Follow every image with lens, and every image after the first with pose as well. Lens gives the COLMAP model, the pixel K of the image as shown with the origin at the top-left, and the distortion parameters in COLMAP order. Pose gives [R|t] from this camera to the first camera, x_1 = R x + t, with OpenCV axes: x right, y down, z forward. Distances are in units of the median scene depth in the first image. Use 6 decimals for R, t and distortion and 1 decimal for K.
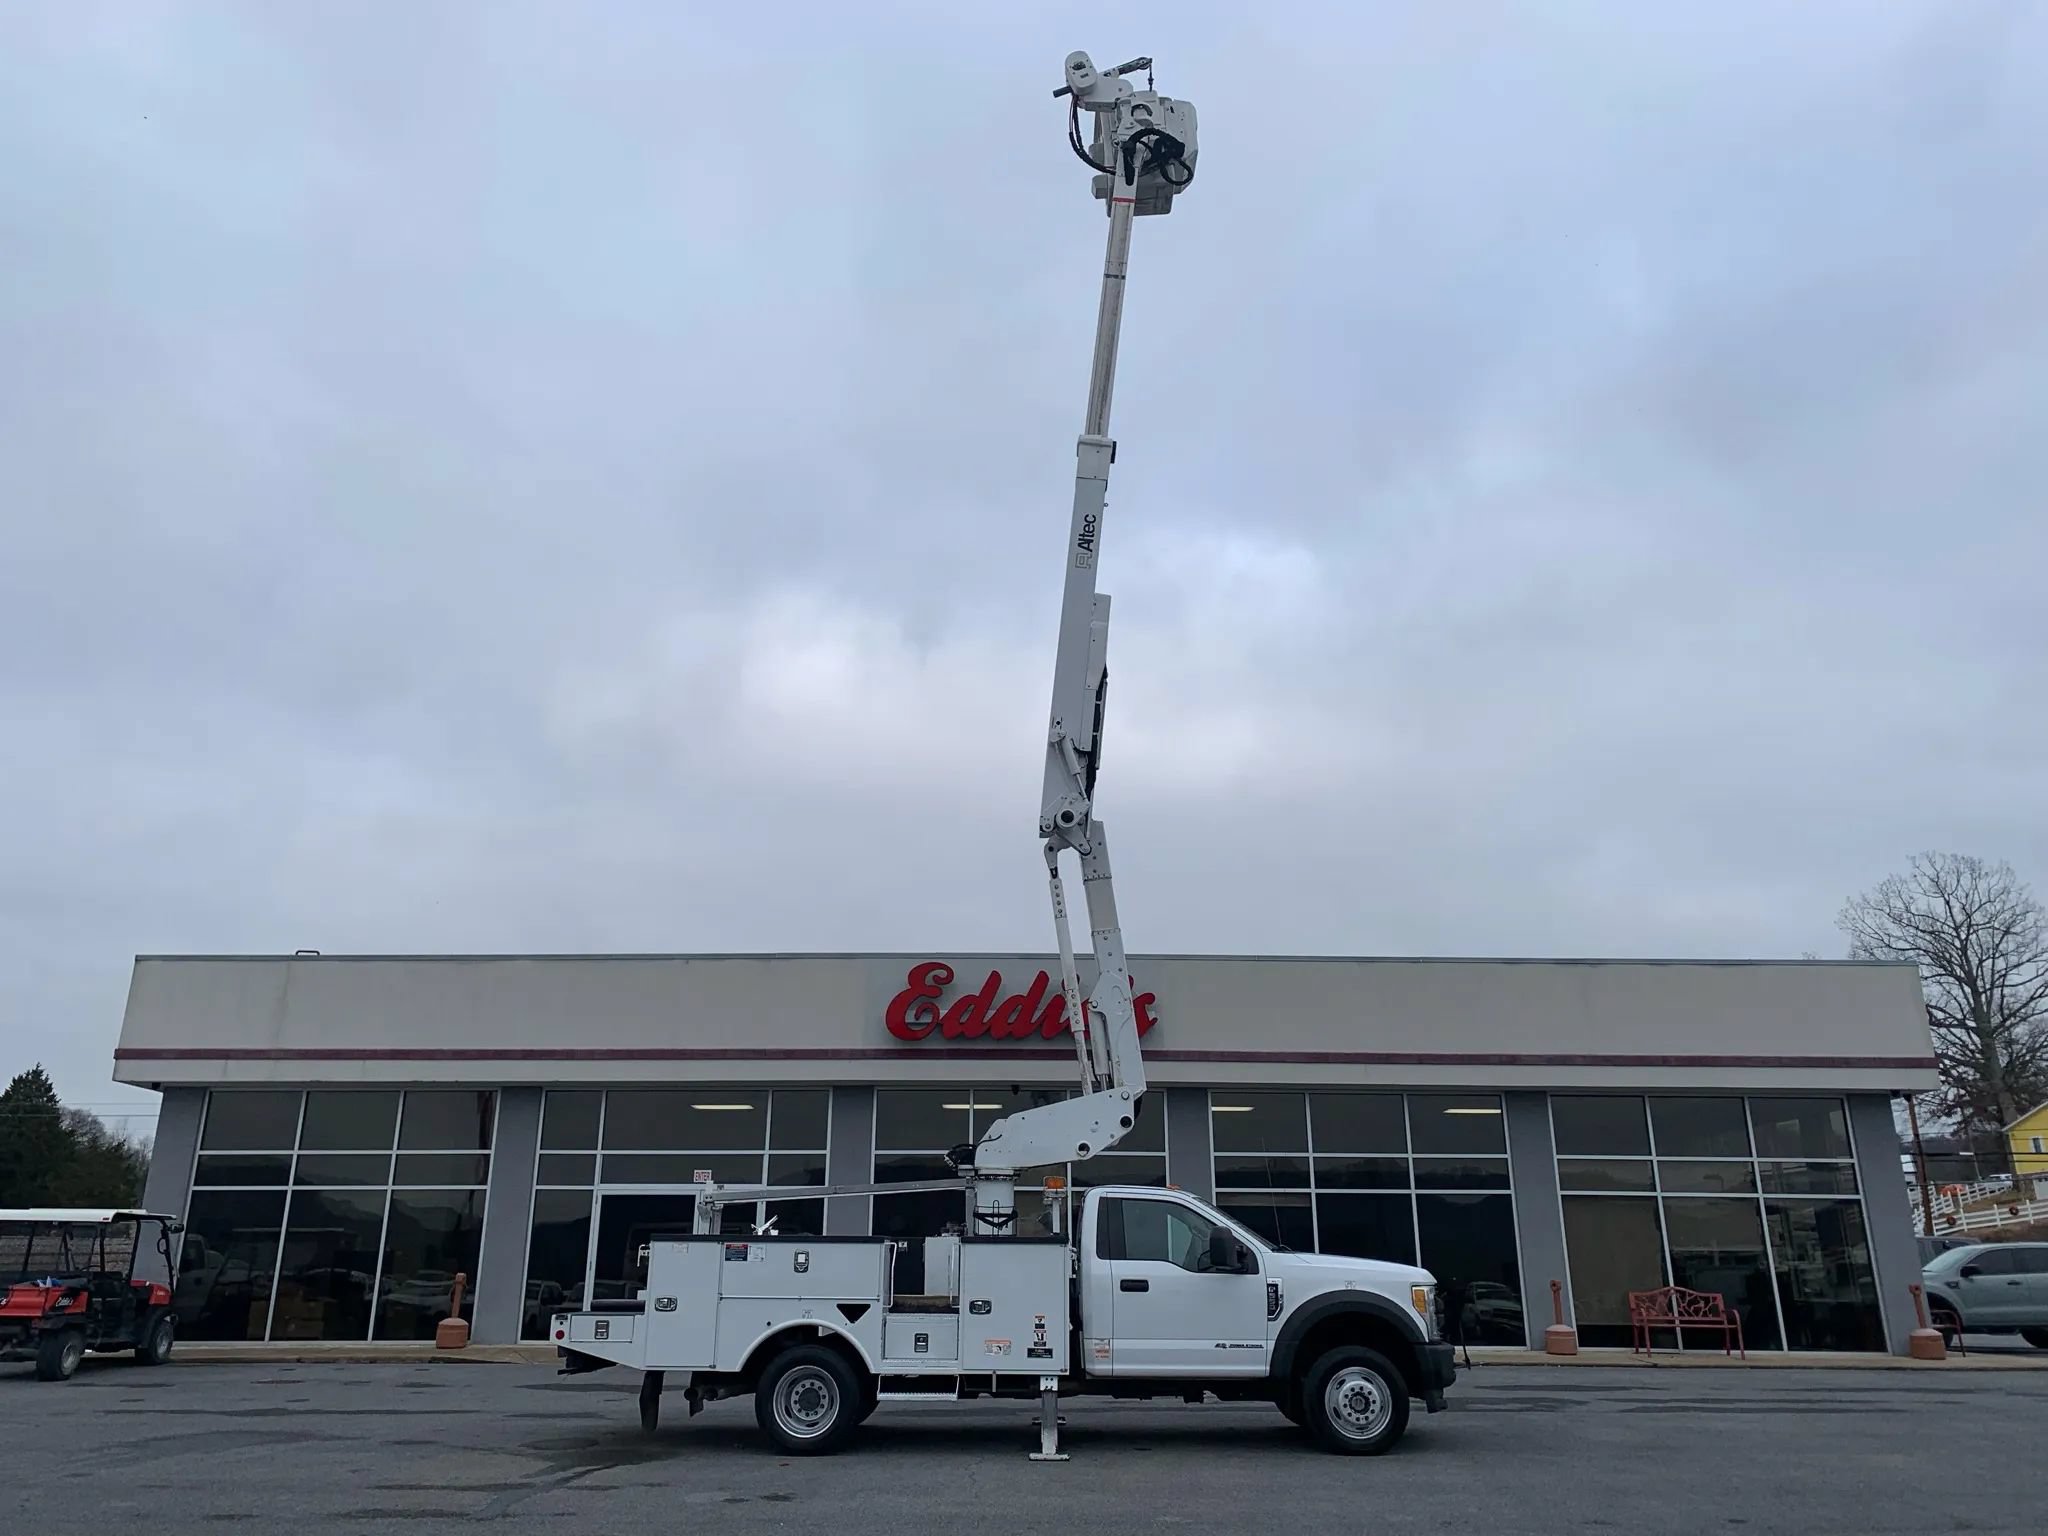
lens RADIAL K [[1529.6, 0, 1012.5], [0, 1529.6, 732.8], [0, 0, 1]] dist [0.008571, 0.003447]
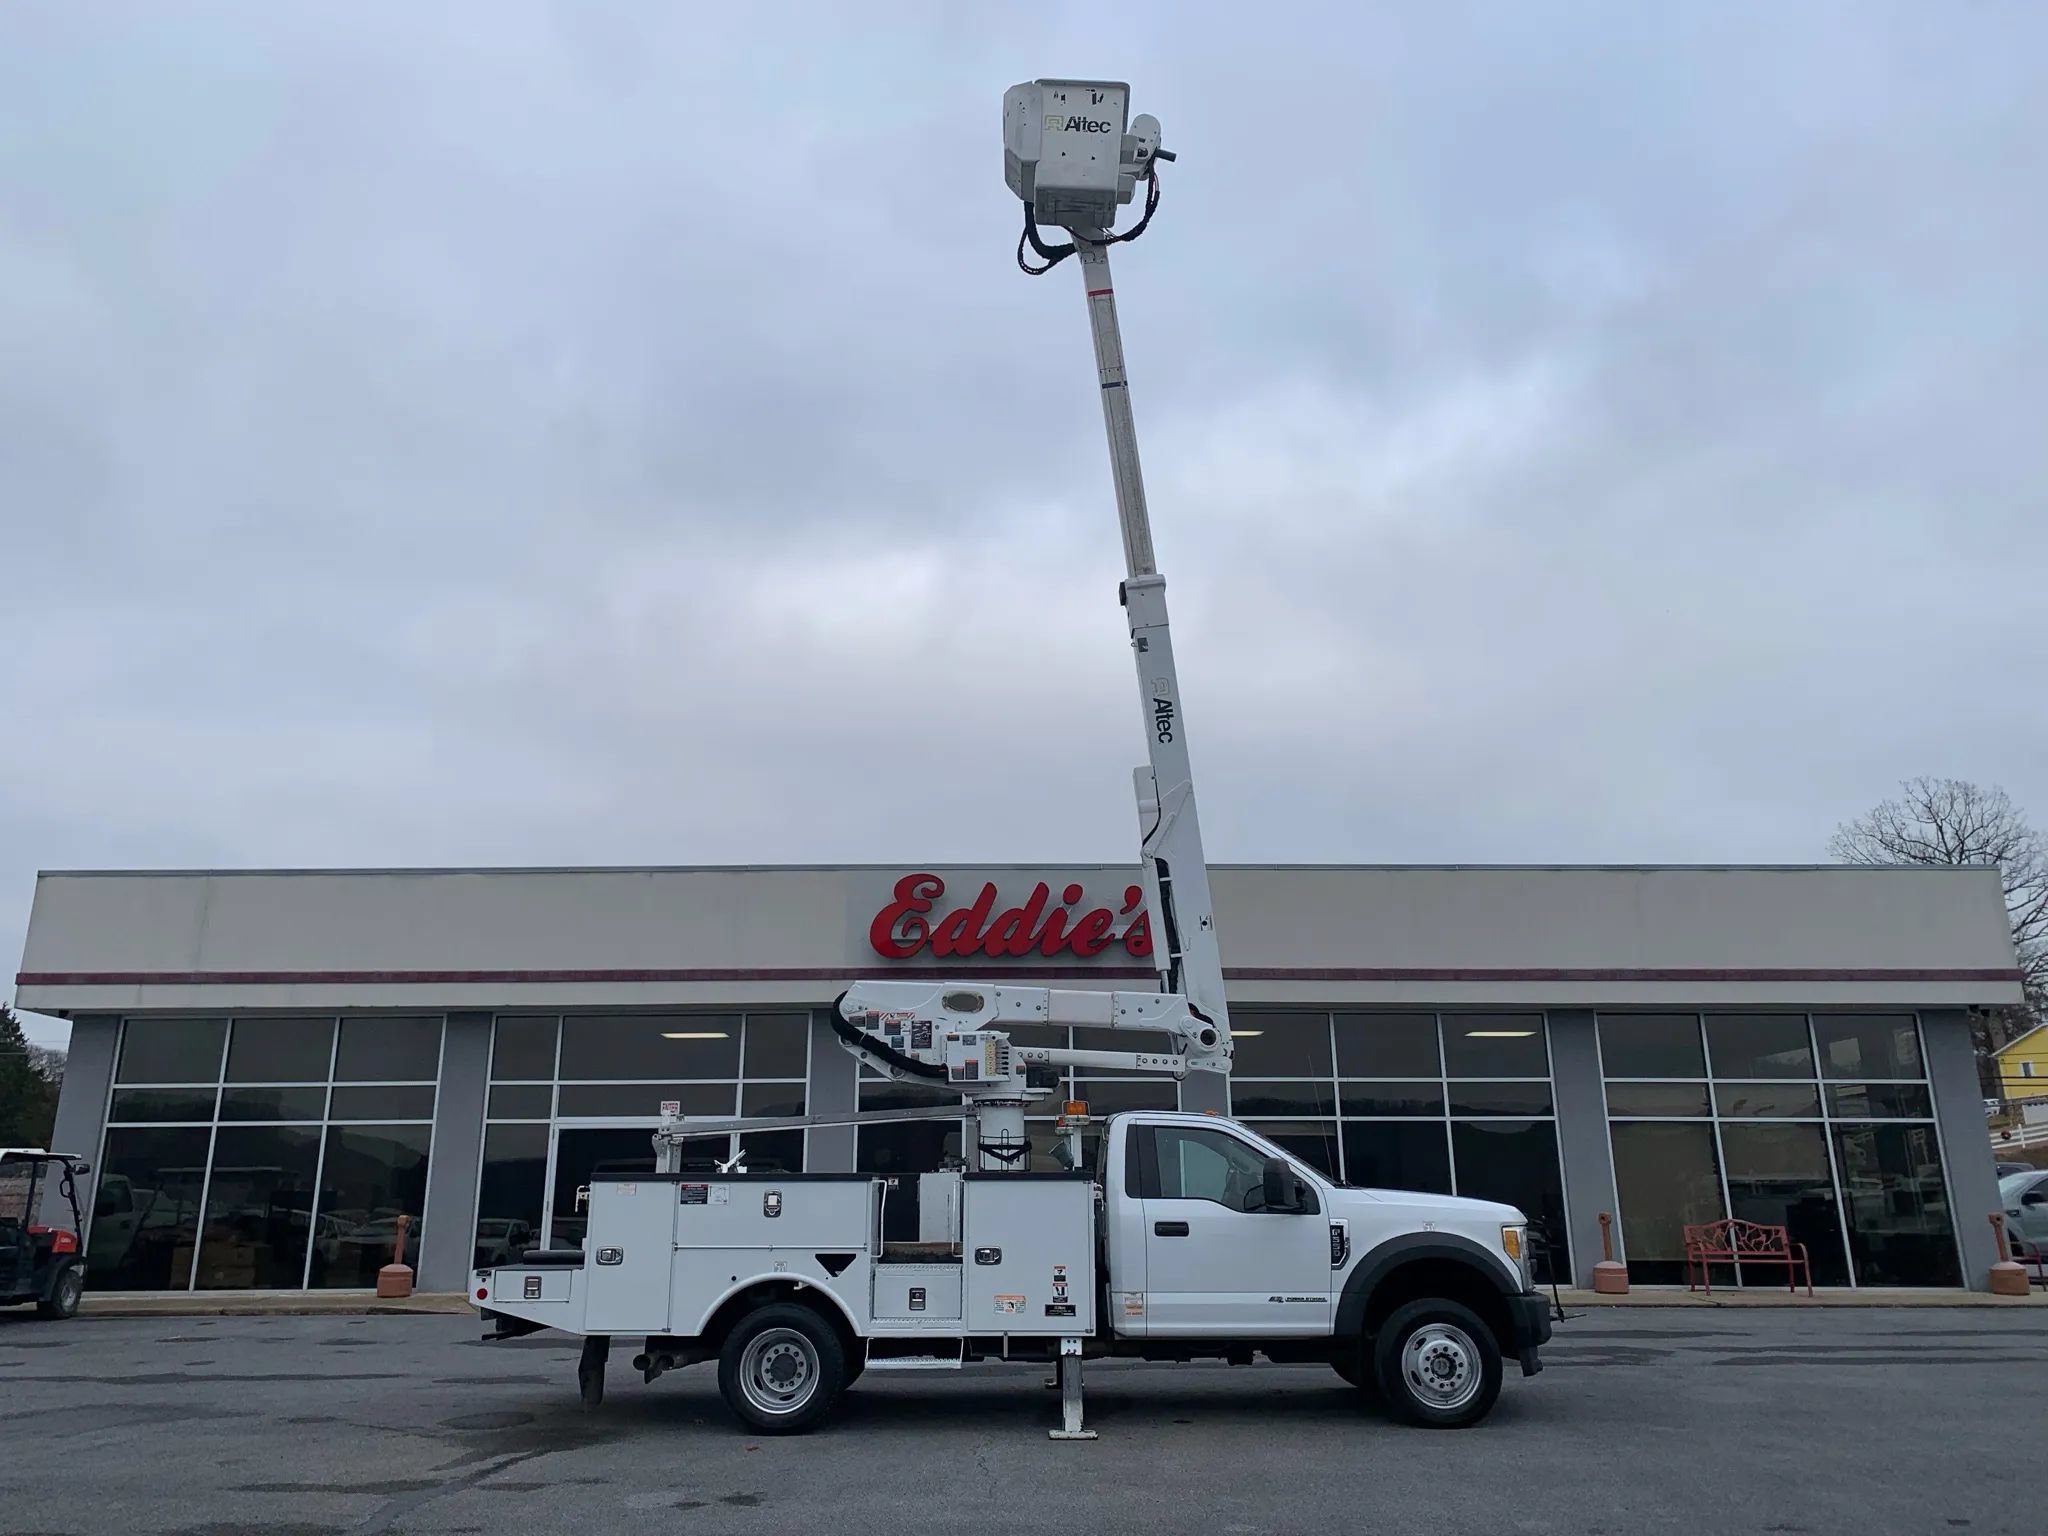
lens RADIAL K [[1528.1, 0, 1011.1], [0, 1528.1, 726.7], [0, 0, 1]] dist [0.008705, 0.001498]
pose [[0.999919, -0.004489, 0.011927, -0.010349], [0.004052, 0.999329, 0.036399, 0.034131], [-0.012082, -0.036348, 0.999266, 0.107531]]
